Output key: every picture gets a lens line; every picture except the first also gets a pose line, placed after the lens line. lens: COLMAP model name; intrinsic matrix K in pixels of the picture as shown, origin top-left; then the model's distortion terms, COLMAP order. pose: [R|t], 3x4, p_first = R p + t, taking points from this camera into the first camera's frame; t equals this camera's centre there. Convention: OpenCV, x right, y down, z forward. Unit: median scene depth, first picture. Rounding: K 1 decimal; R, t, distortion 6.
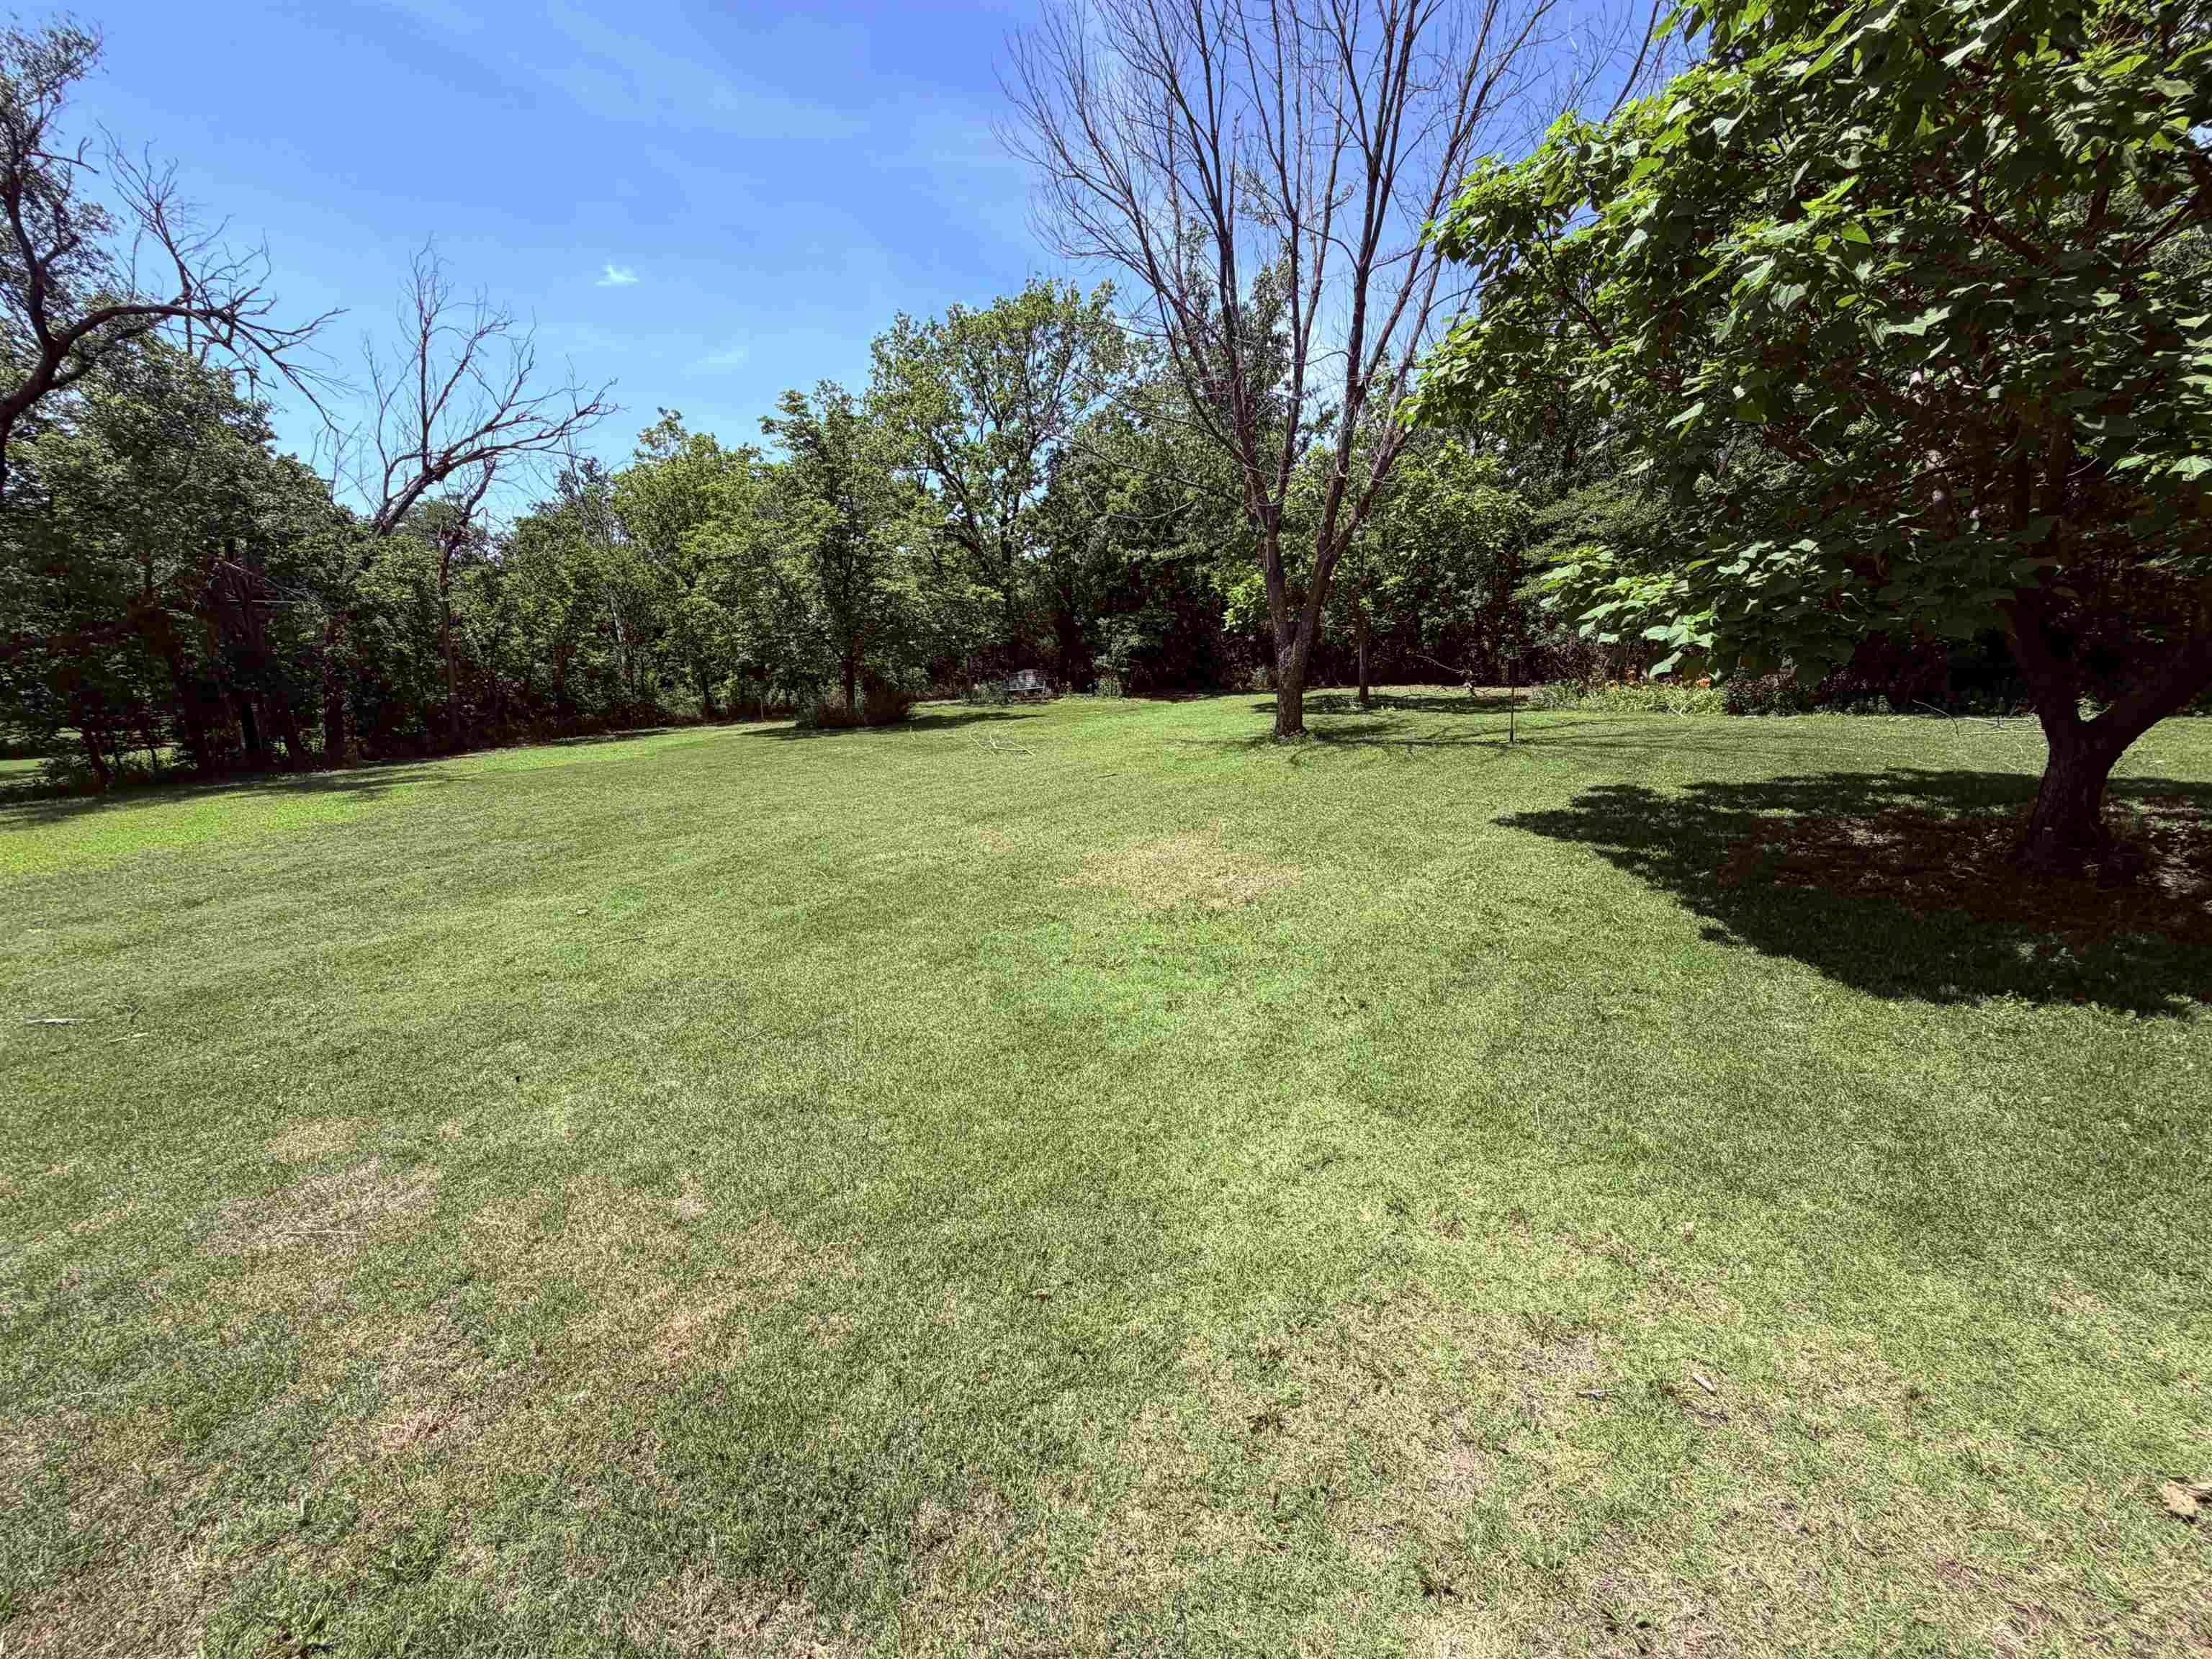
lens RADIAL K [[879.7, 0, 1103.0], [0, 879.7, 828.4], [0, 0, 1]] dist [0.001049, 0.000259]
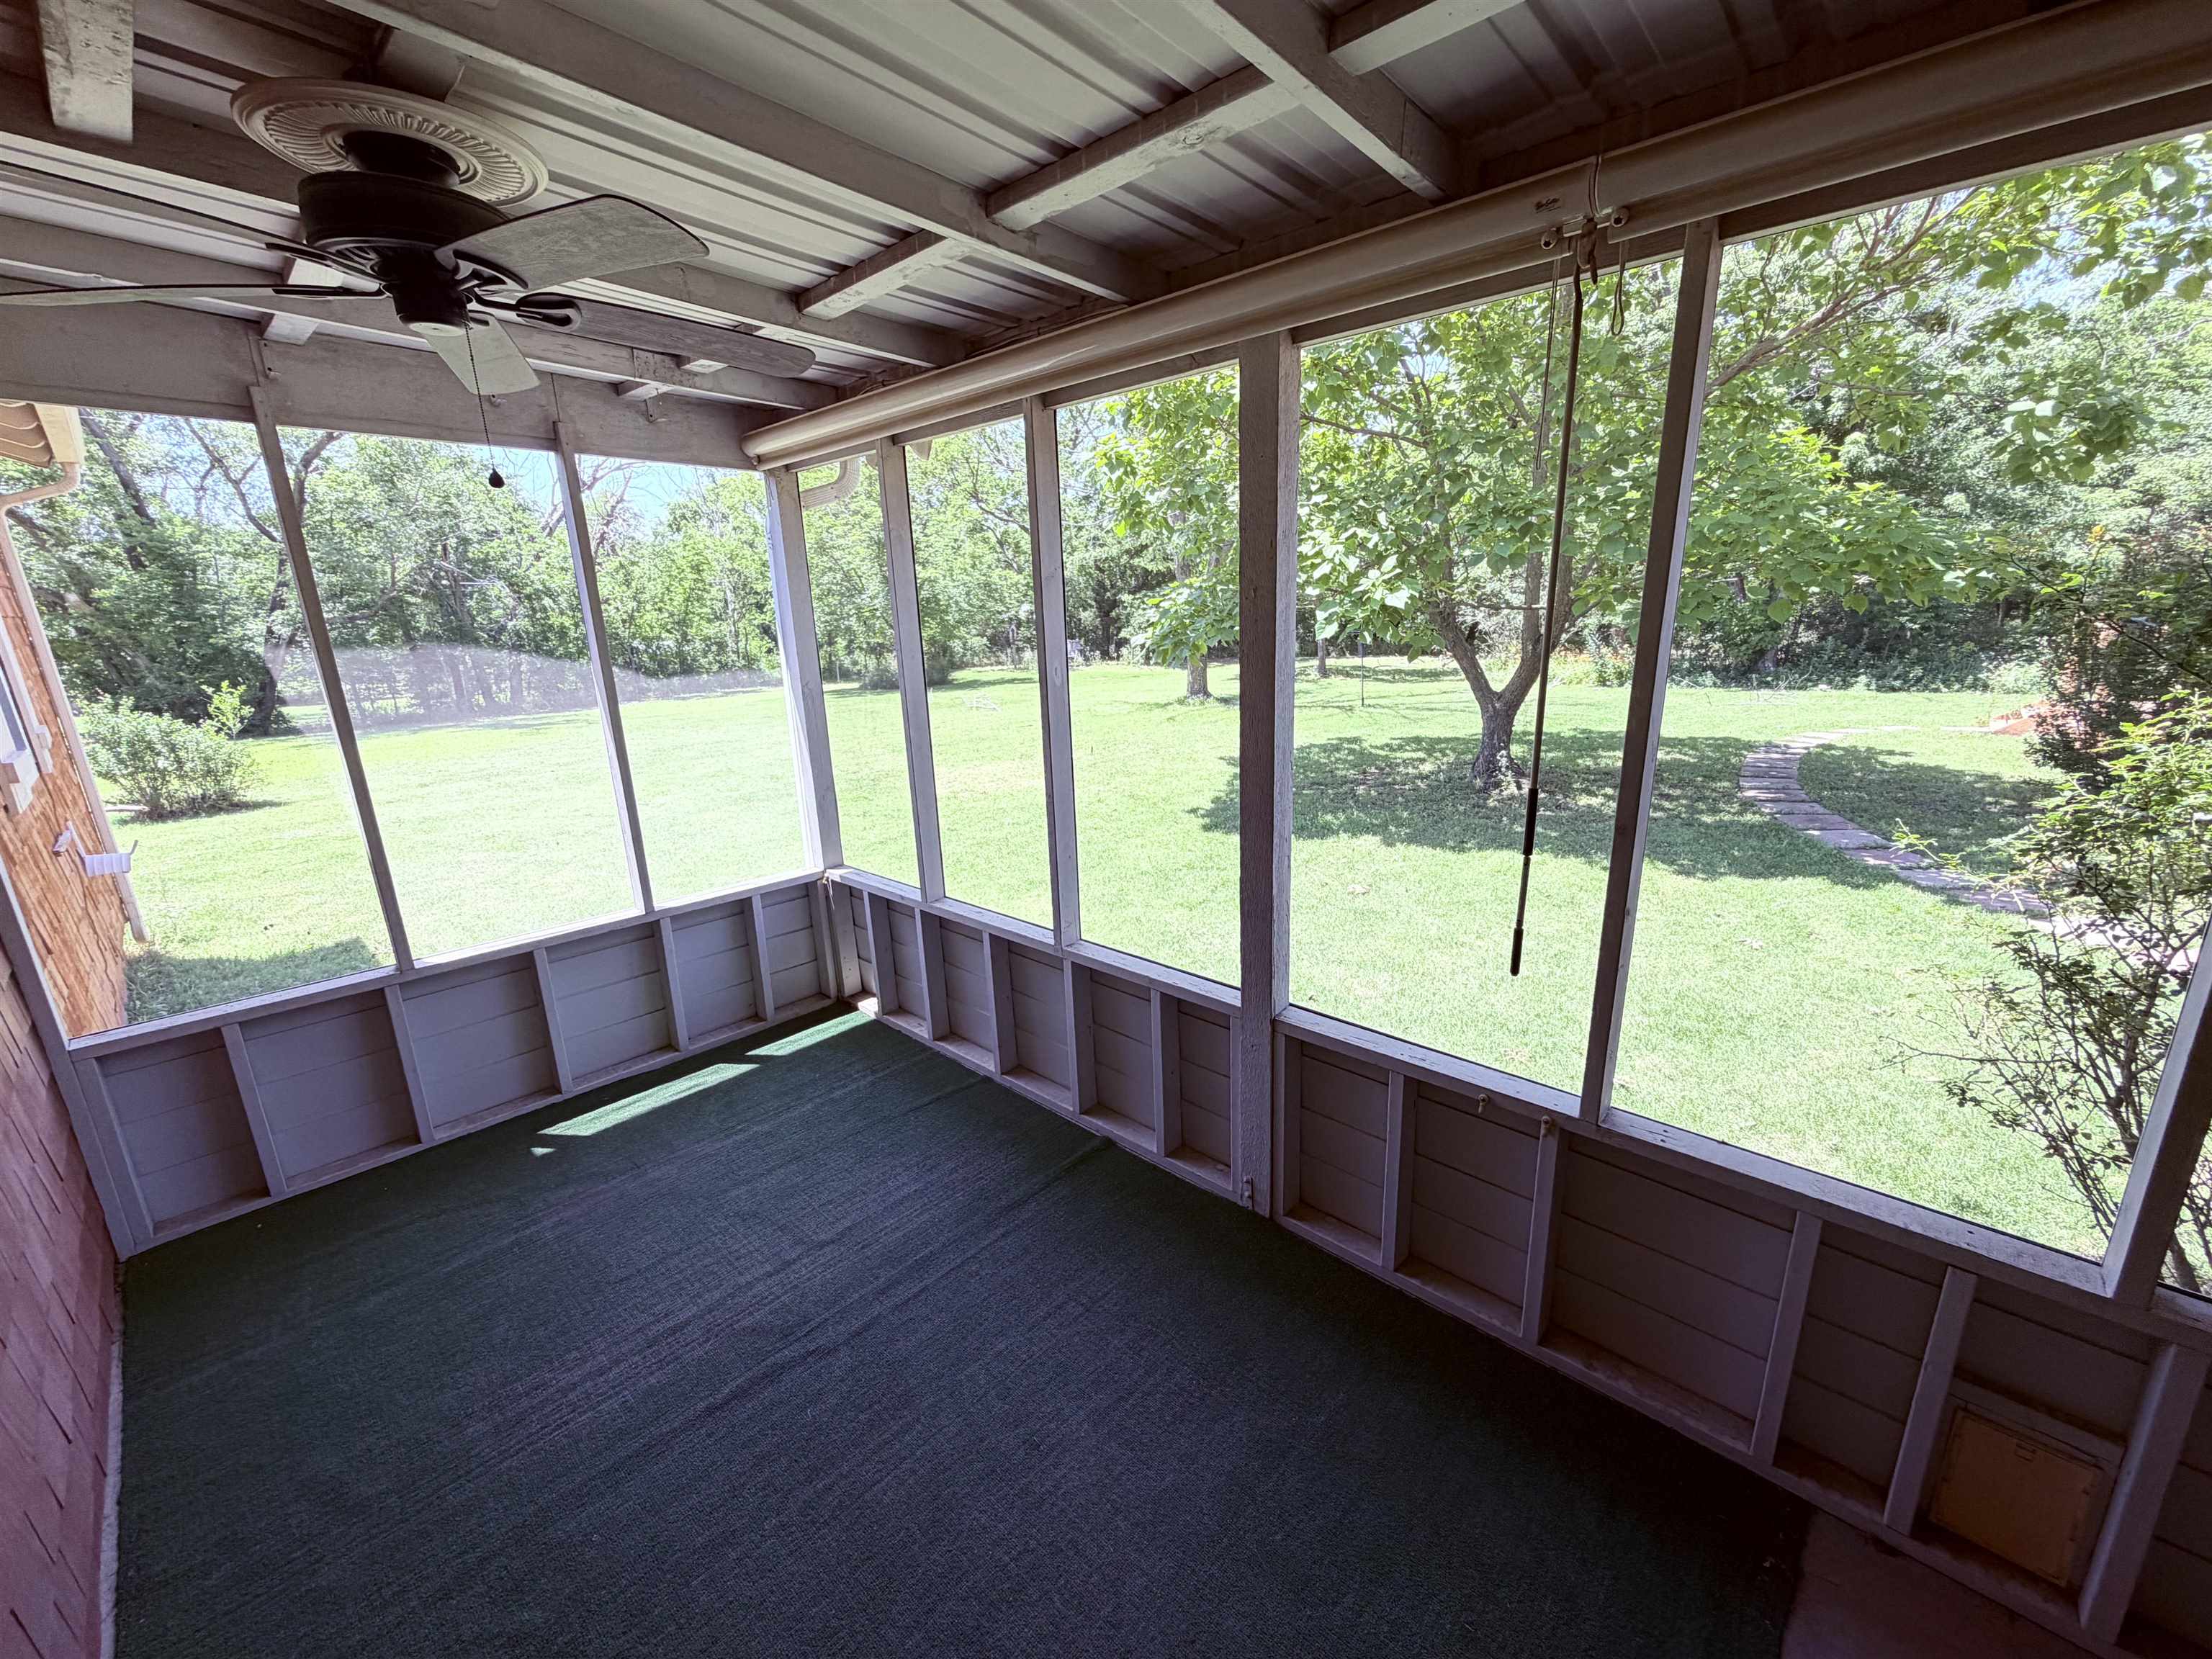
lens RADIAL K [[879.7, 0, 1108.8], [0, 879.7, 831.6], [0, 0, 1]] dist [0.001049, 0.000259]
pose [[0.990101, 0.034126, -0.136146, 0.186220], [-0.028626, 0.998701, 0.042152, 0.025120], [0.137408, -0.037838, 0.989792, -0.183889]]
